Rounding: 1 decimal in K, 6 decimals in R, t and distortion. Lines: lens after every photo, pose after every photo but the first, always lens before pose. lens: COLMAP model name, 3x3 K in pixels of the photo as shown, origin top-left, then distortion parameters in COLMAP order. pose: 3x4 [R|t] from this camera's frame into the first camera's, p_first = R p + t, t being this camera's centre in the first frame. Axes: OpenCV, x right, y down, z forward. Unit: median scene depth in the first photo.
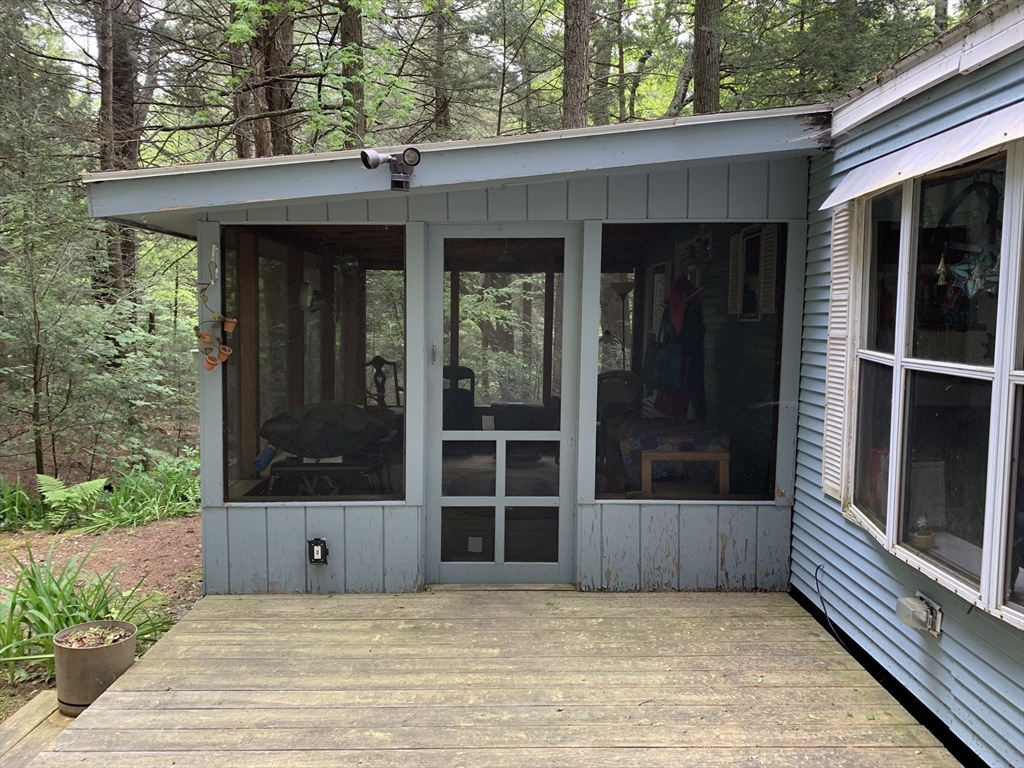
lens RADIAL K [[791.5, 0, 512.0], [0, 791.5, 384.0], [0, 0, 1]] dist [0.049383, -0.000148]
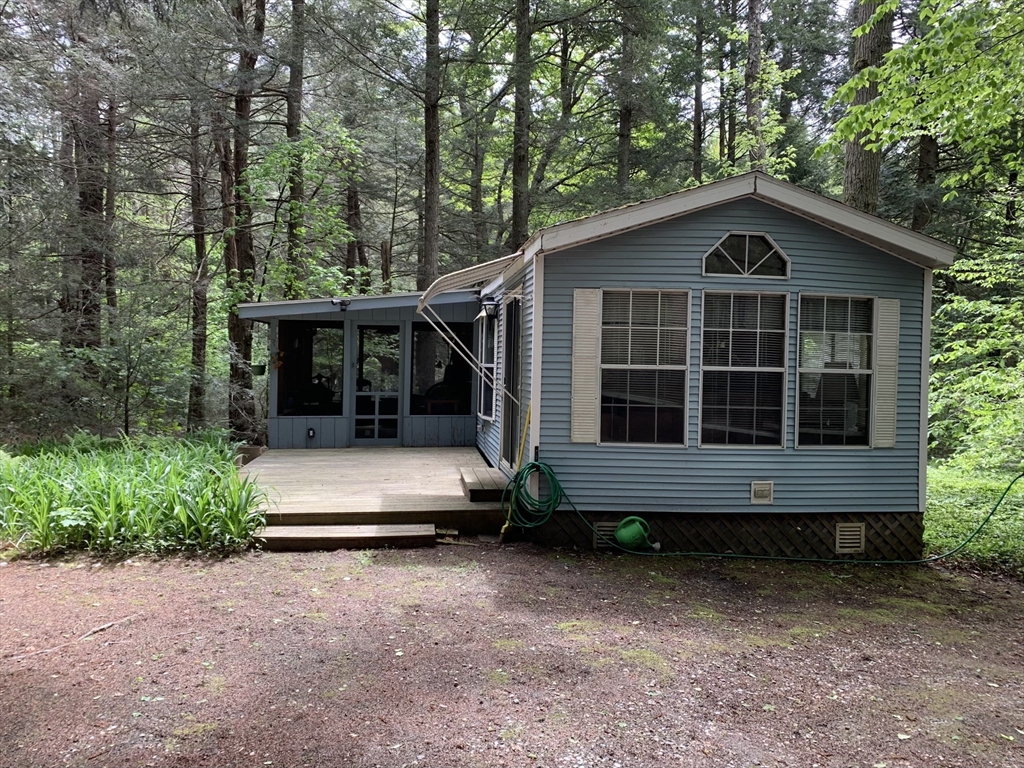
lens RADIAL K [[791.5, 0, 512.0], [0, 791.5, 384.0], [0, 0, 1]] dist [0.049383, -0.000148]
pose [[0.993505, 0.006601, 0.113597, 0.145952], [-0.000768, 0.998682, -0.051317, 0.179785], [-0.113786, 0.050897, 0.992201, -1.908652]]
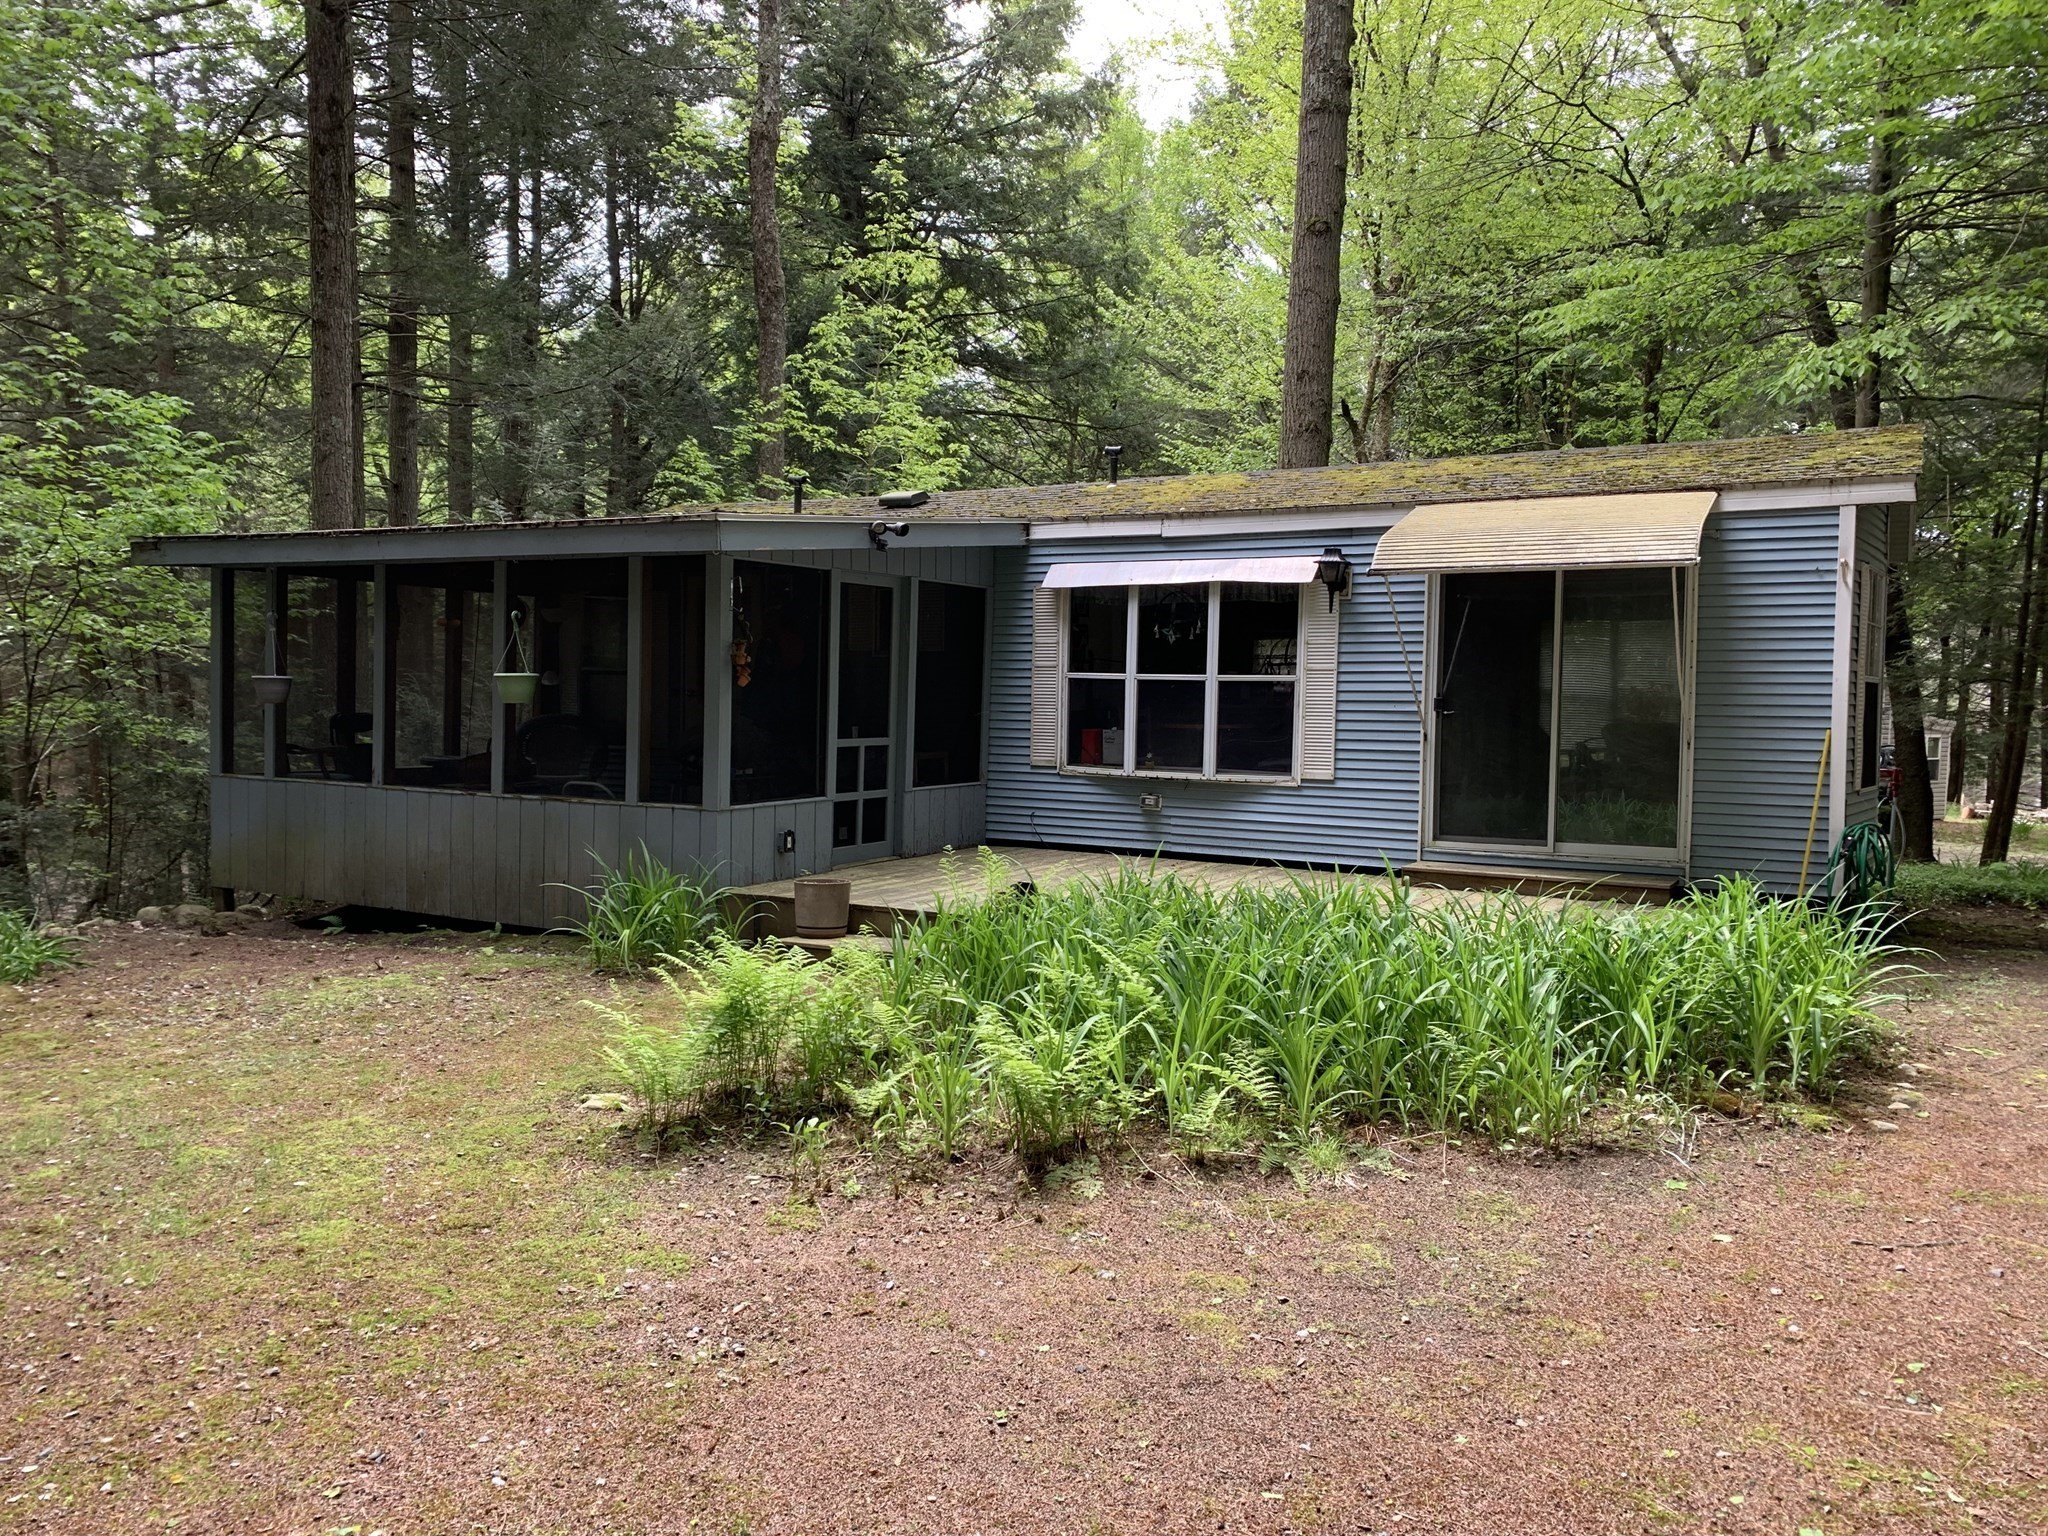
lens RADIAL K [[1583.0, 0, 1024.0], [0, 1583.0, 768.0], [0, 0, 1]] dist [0.049383, -0.000148]
pose [[0.495880, -0.041270, 0.867410, -2.086911], [0.050267, 0.998559, 0.018773, 0.073418], [-0.866935, 0.034292, 0.497240, -0.475391]]
